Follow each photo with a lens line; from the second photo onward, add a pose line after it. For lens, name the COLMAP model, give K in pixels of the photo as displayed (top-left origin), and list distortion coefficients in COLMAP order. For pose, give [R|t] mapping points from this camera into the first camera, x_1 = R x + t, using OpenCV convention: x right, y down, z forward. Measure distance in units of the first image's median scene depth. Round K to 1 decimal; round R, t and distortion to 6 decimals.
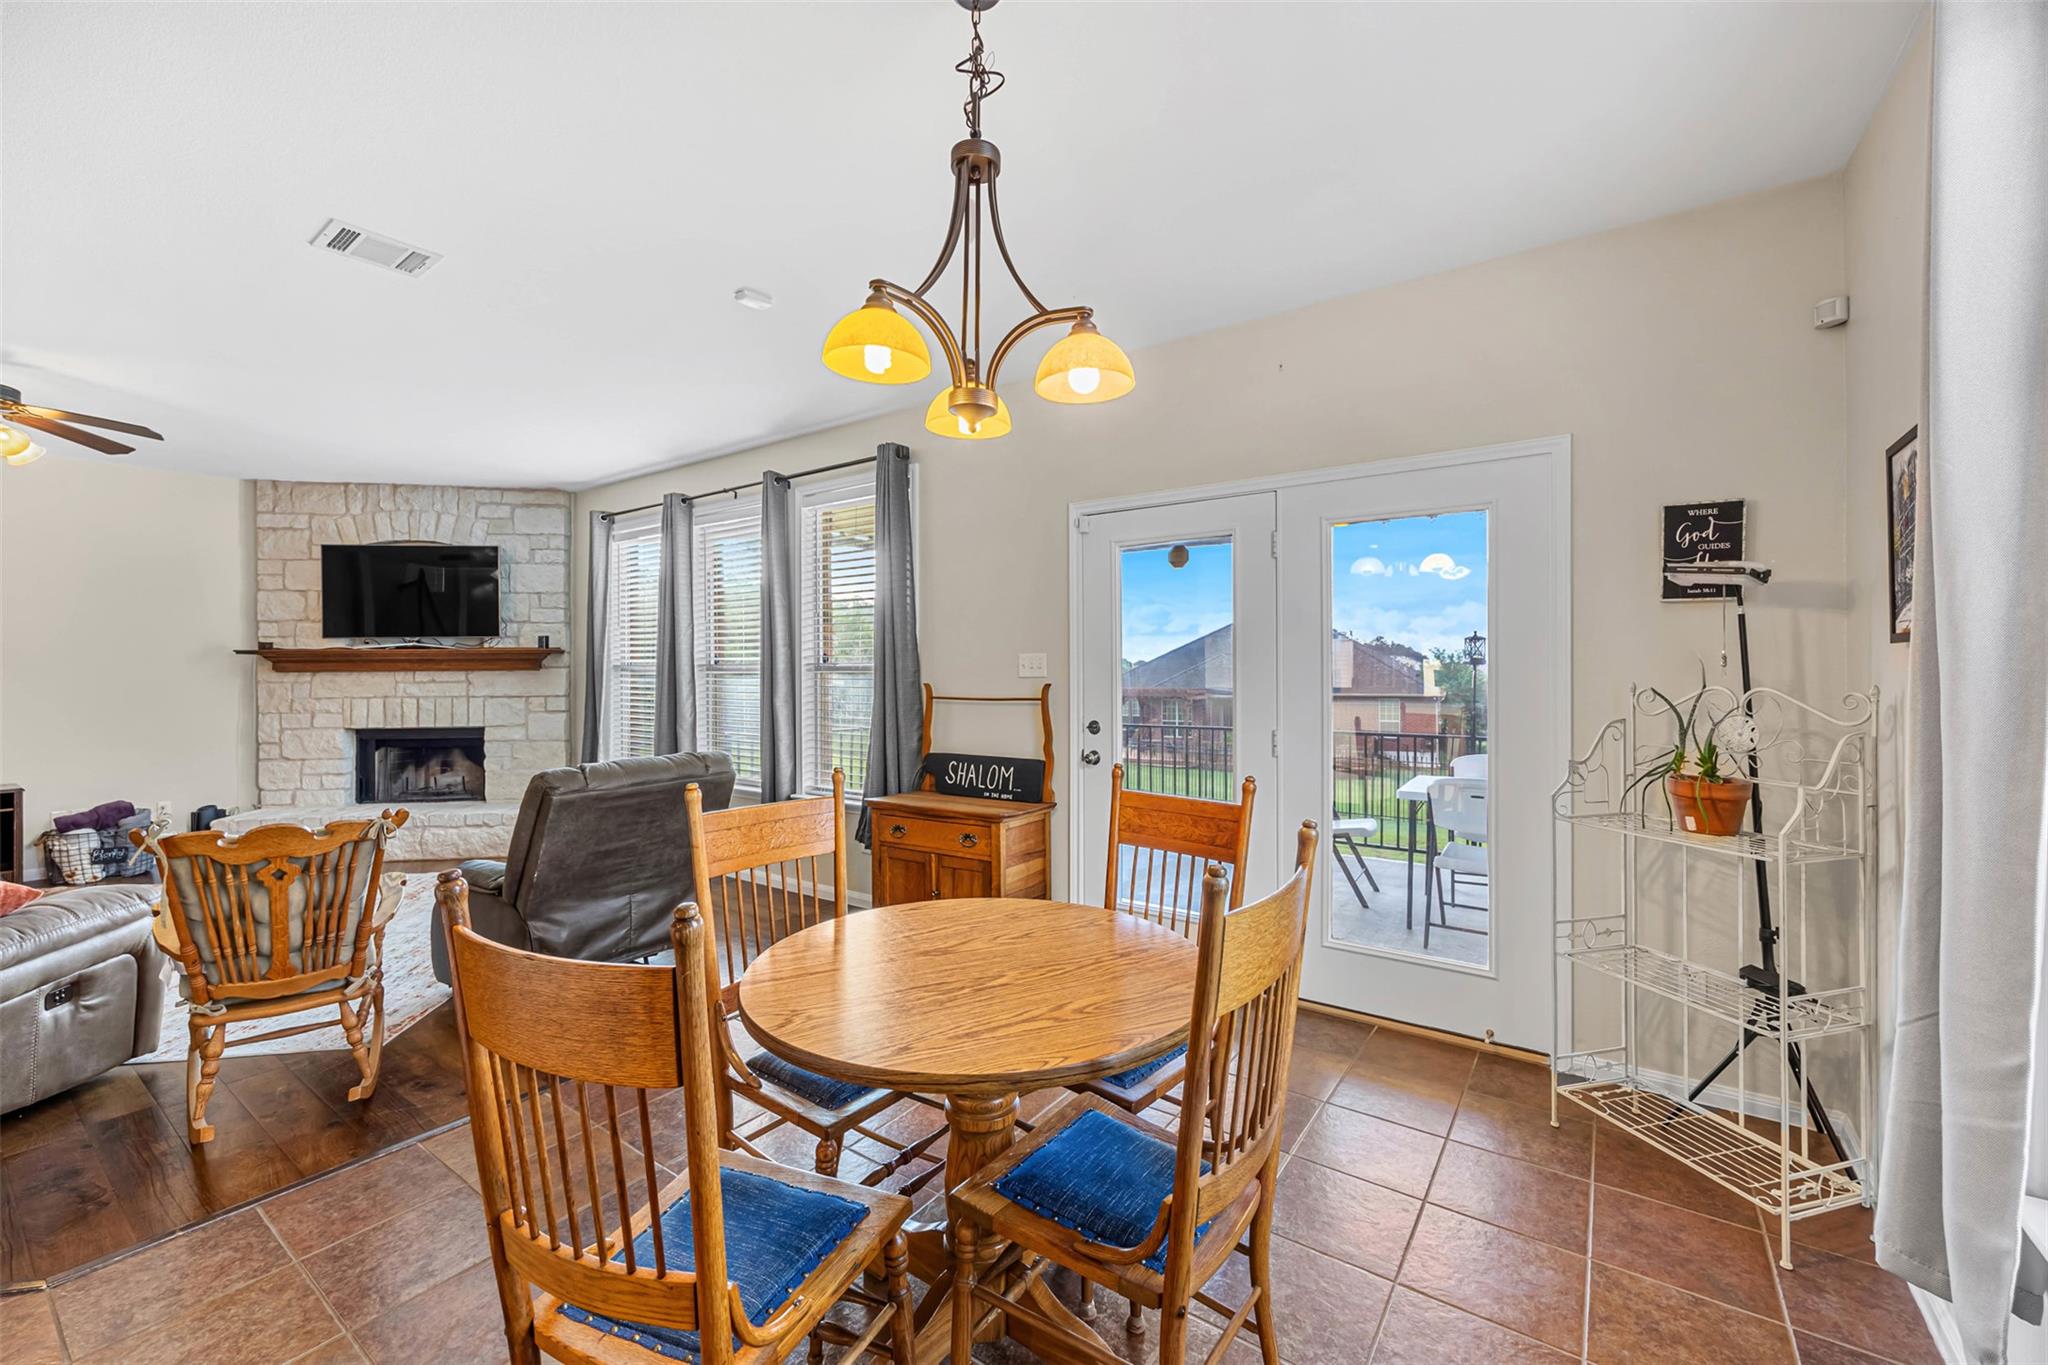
lens RADIAL K [[834.7, 0, 1026.1], [0, 834.7, 675.1], [0, 0, 1]] dist [-0.000236, 0.000115]
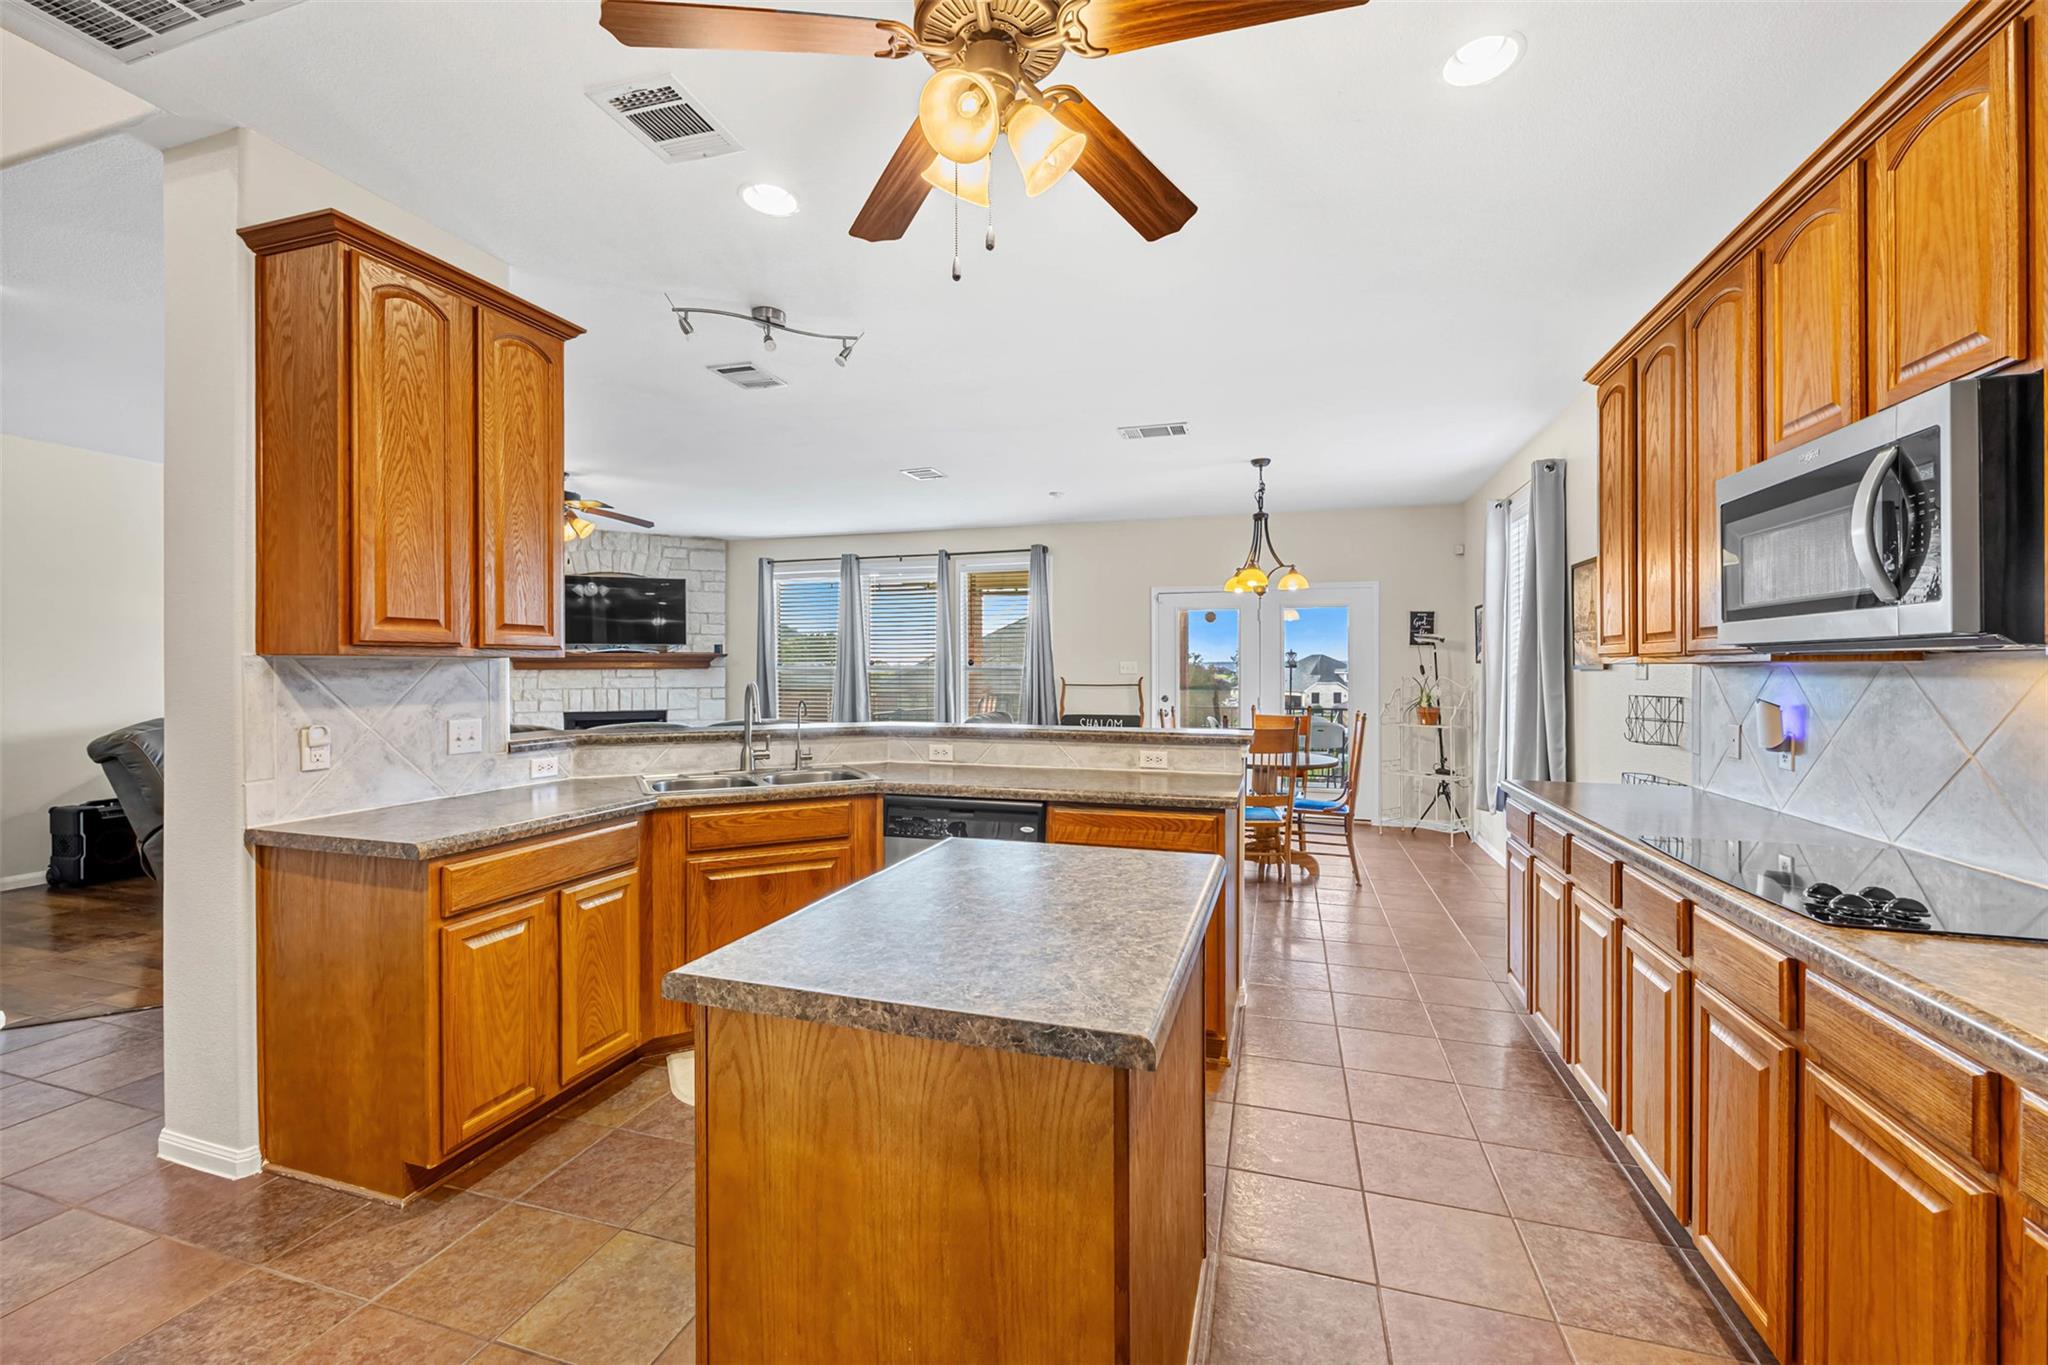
lens RADIAL K [[834.7, 0, 1026.1], [0, 834.7, 675.1], [0, 0, 1]] dist [-0.000236, 0.000115]
pose [[0.949449, 0.001558, 0.313918, -0.538756], [-0.001706, 0.999999, 0.000195, 0.003553], [-0.313918, -0.000721, 0.949450, -0.502978]]
